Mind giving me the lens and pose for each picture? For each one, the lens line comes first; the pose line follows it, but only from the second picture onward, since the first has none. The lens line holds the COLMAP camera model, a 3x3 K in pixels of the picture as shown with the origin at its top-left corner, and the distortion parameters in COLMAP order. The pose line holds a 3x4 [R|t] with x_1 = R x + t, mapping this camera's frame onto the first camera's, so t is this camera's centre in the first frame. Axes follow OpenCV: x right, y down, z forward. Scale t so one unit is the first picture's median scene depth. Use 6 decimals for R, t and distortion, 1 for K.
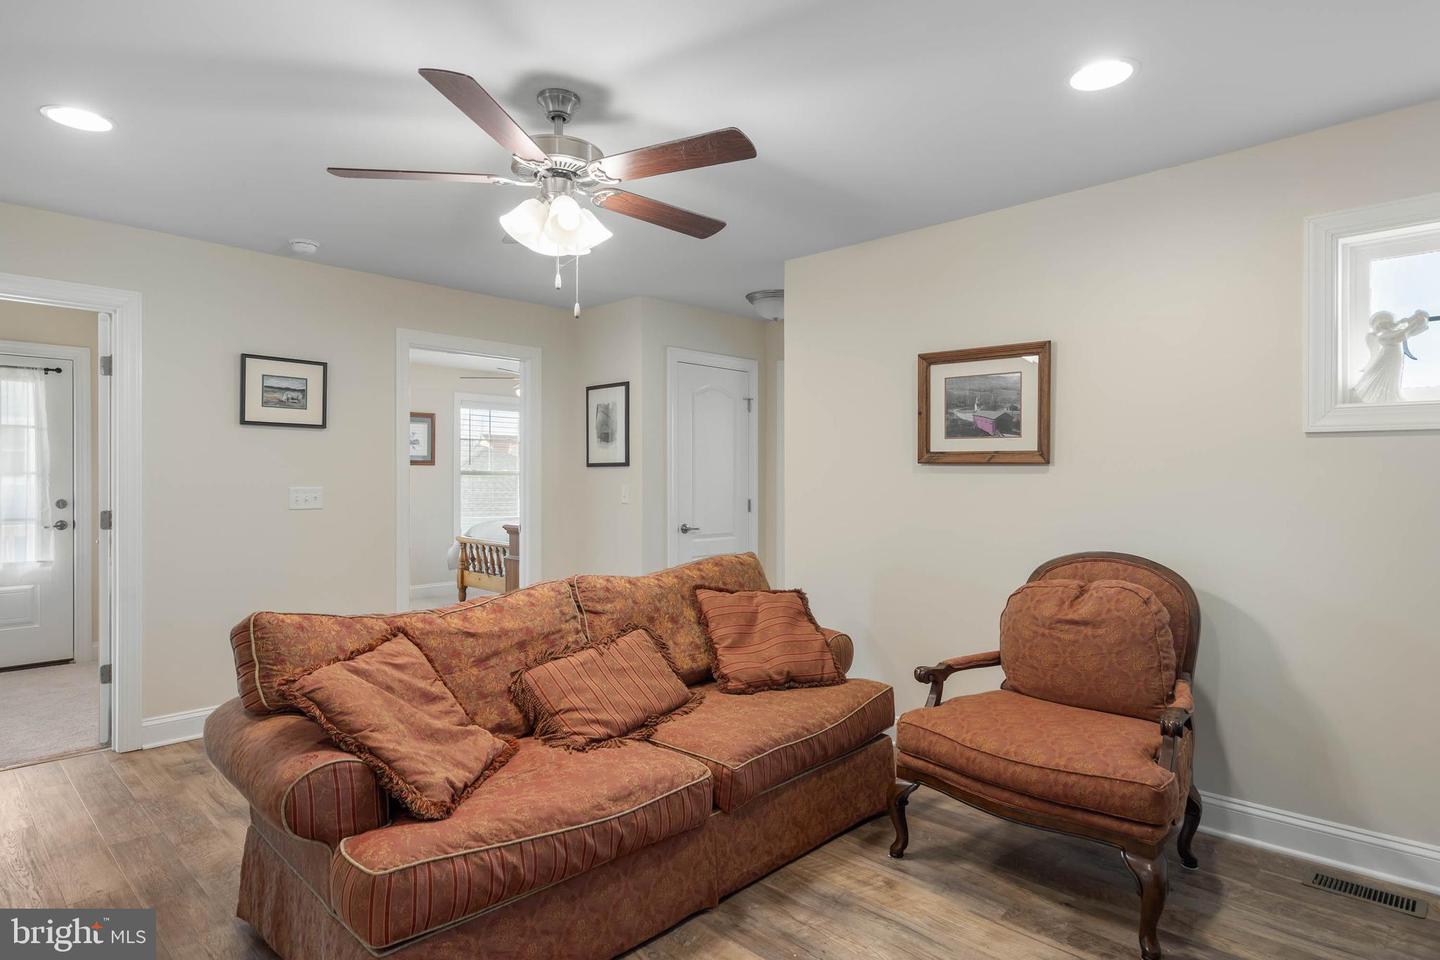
lens RADIAL K [[788.0, 0, 720.0], [0, 788.0, 480.0], [0, 0, 1]] dist [0.002376, 0.000496]
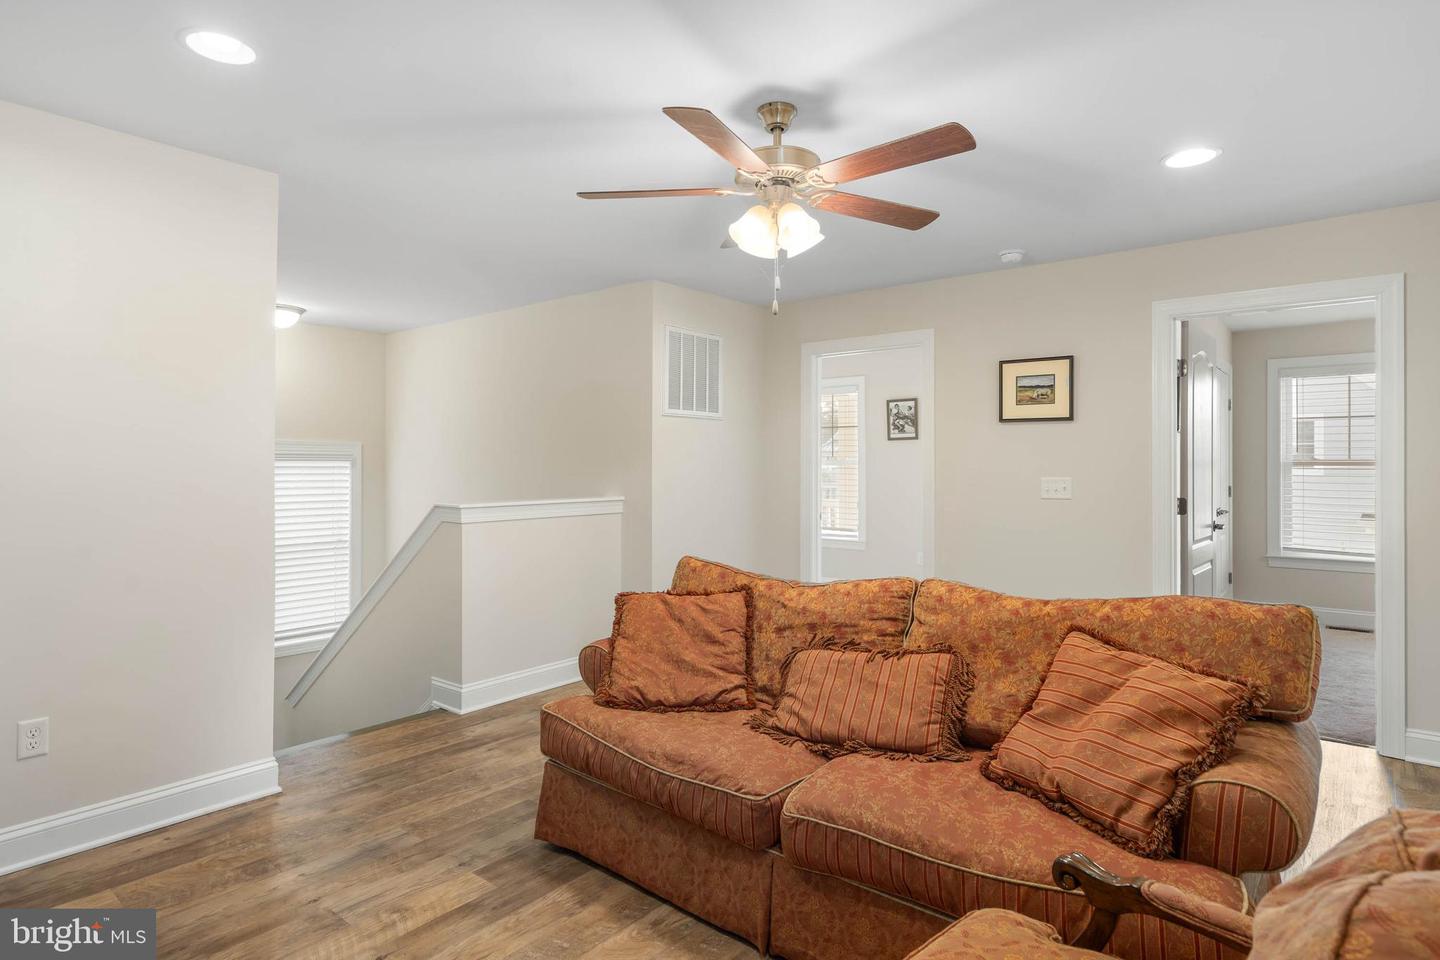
lens RADIAL K [[801.3, 0, 726.2], [0, 801.3, 448.1], [0, 0, 1]] dist [0.002390, 0.001158]
pose [[0.057923, -0.028045, -0.997927, 0.710818], [-0.005538, 0.999581, -0.028413, 0.002313], [0.998306, 0.007172, 0.057744, 0.718344]]
